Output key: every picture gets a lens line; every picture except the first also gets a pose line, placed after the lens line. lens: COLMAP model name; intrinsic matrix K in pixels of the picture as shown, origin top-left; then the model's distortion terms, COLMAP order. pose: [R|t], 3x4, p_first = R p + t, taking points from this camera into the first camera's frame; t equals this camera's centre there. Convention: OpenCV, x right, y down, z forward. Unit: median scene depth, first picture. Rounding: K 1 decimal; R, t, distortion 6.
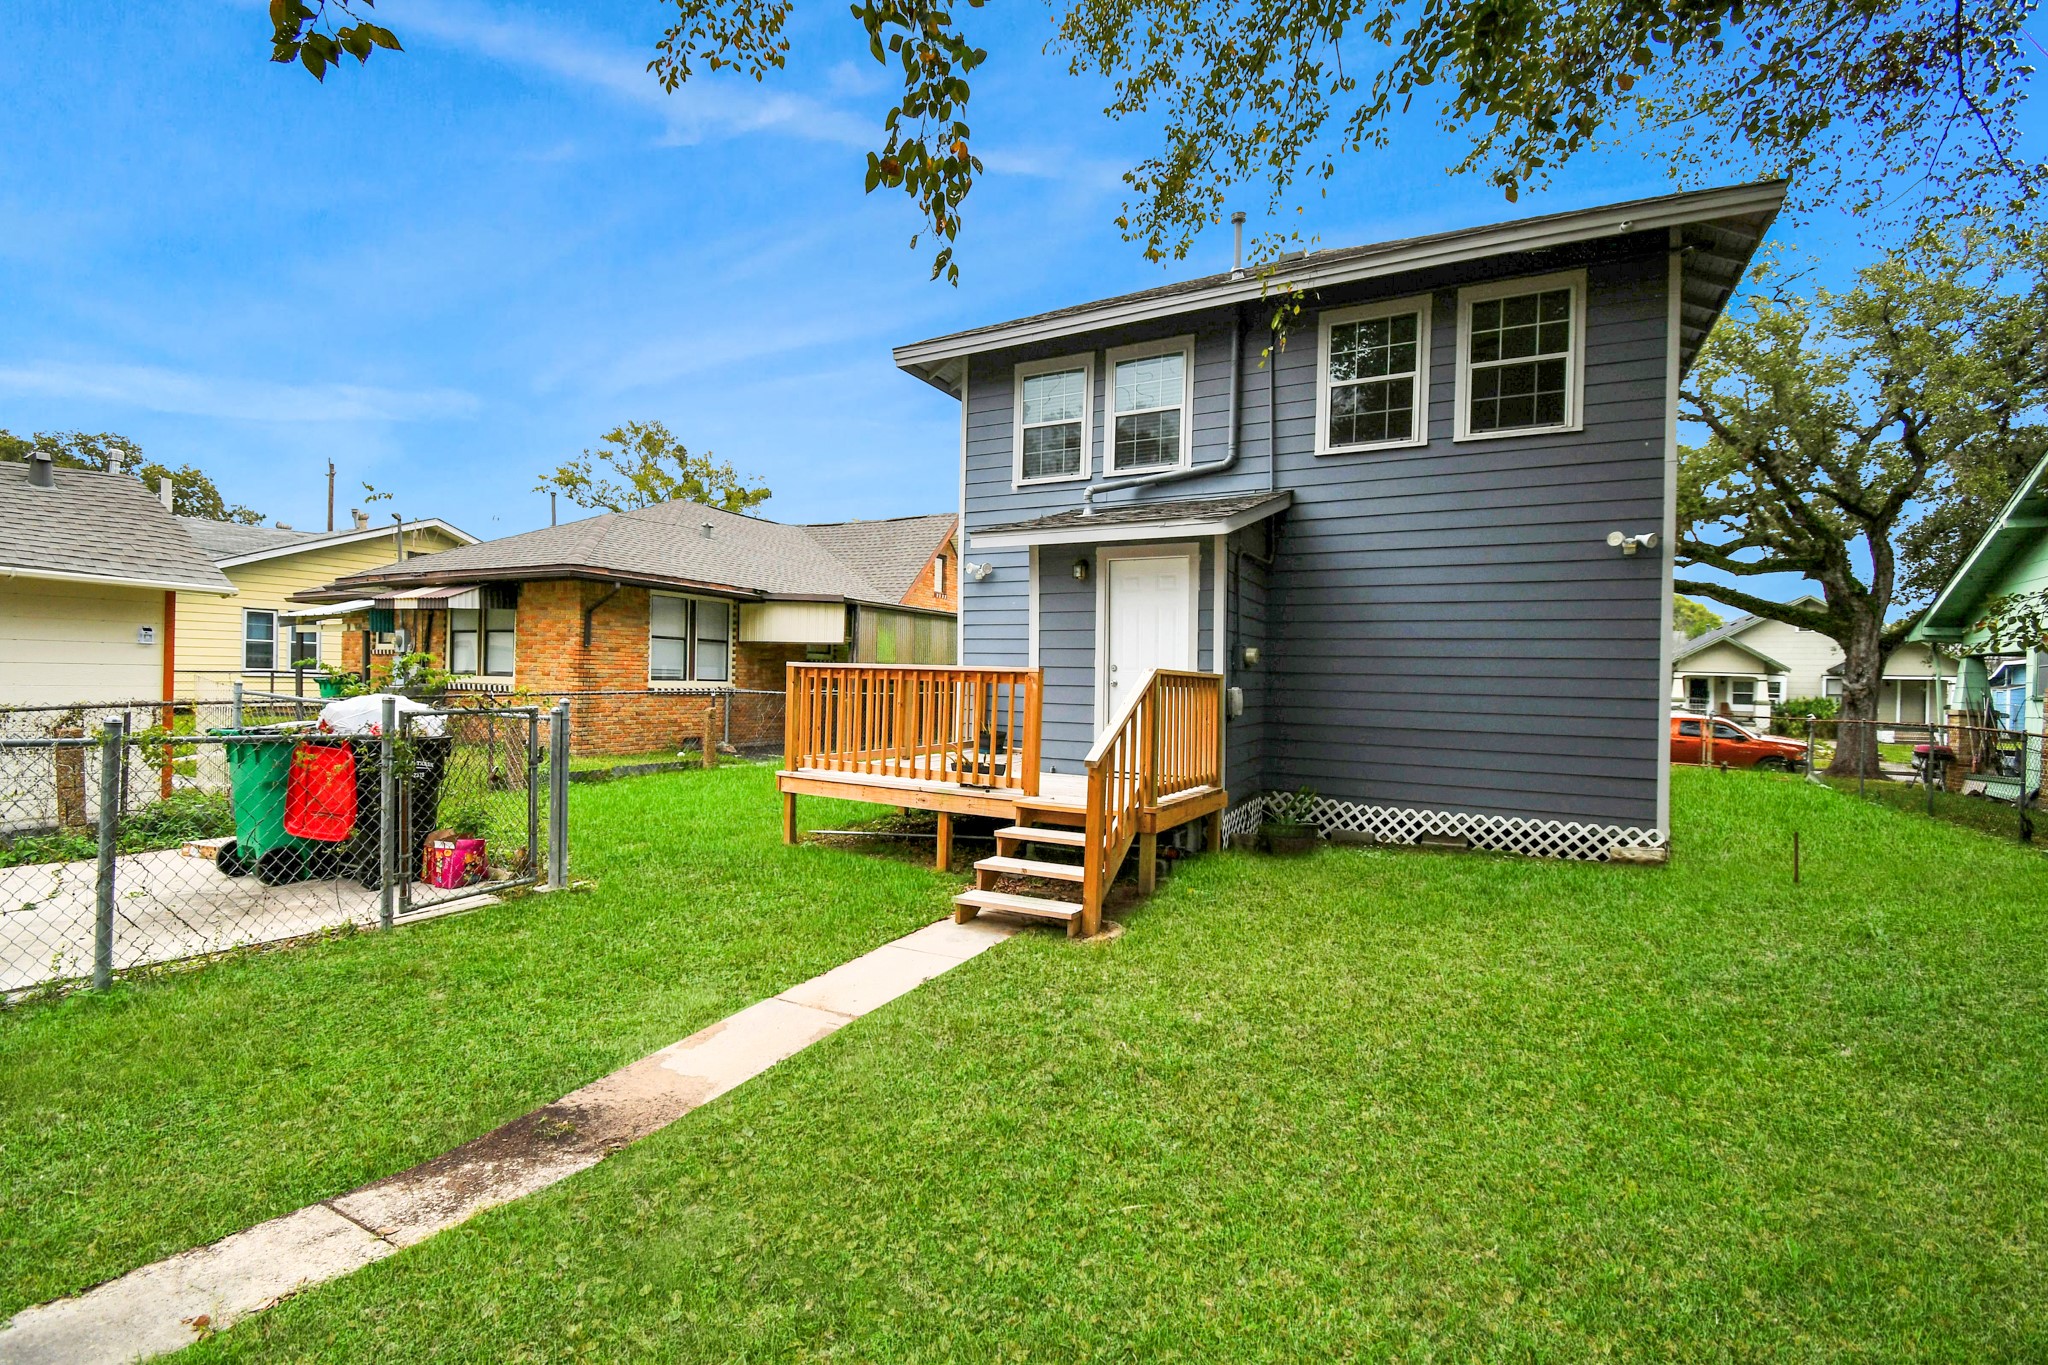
lens RADIAL K [[917.4, 0, 1011.8], [0, 917.4, 679.4], [0, 0, 1]] dist [0.031269, -0.030434]
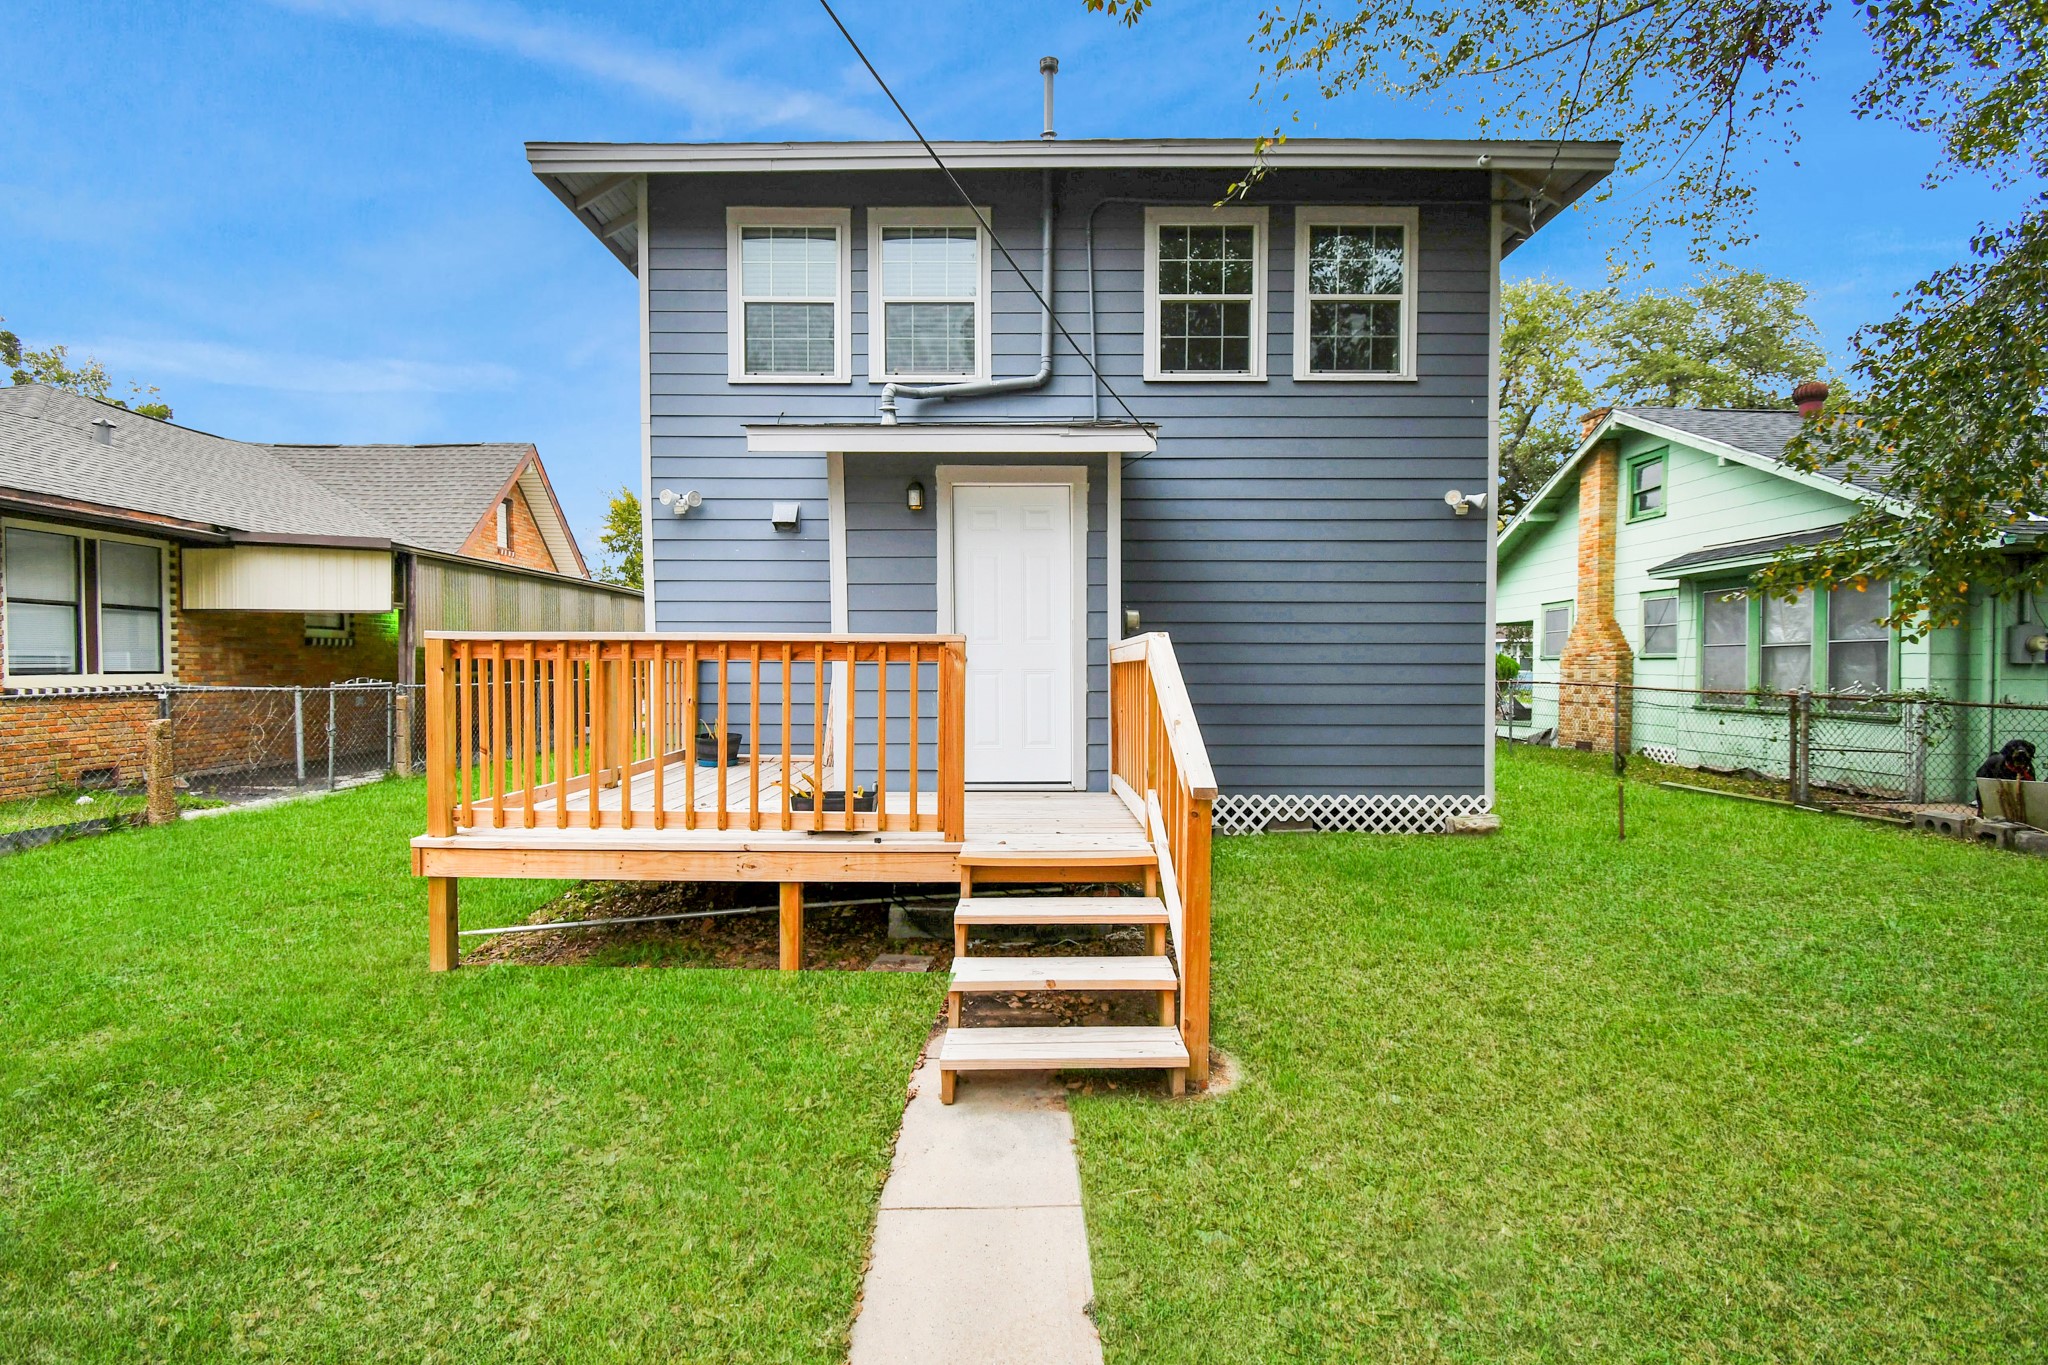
lens RADIAL K [[909.3, 0, 1021.3], [0, 909.3, 684.8], [0, 0, 1]] dist [0.027234, -0.028324]
pose [[0.876666, -0.034015, 0.479895, -0.173359], [0.020144, 0.999218, 0.034026, 0.000715], [-0.480677, -0.020162, 0.876666, 0.328821]]
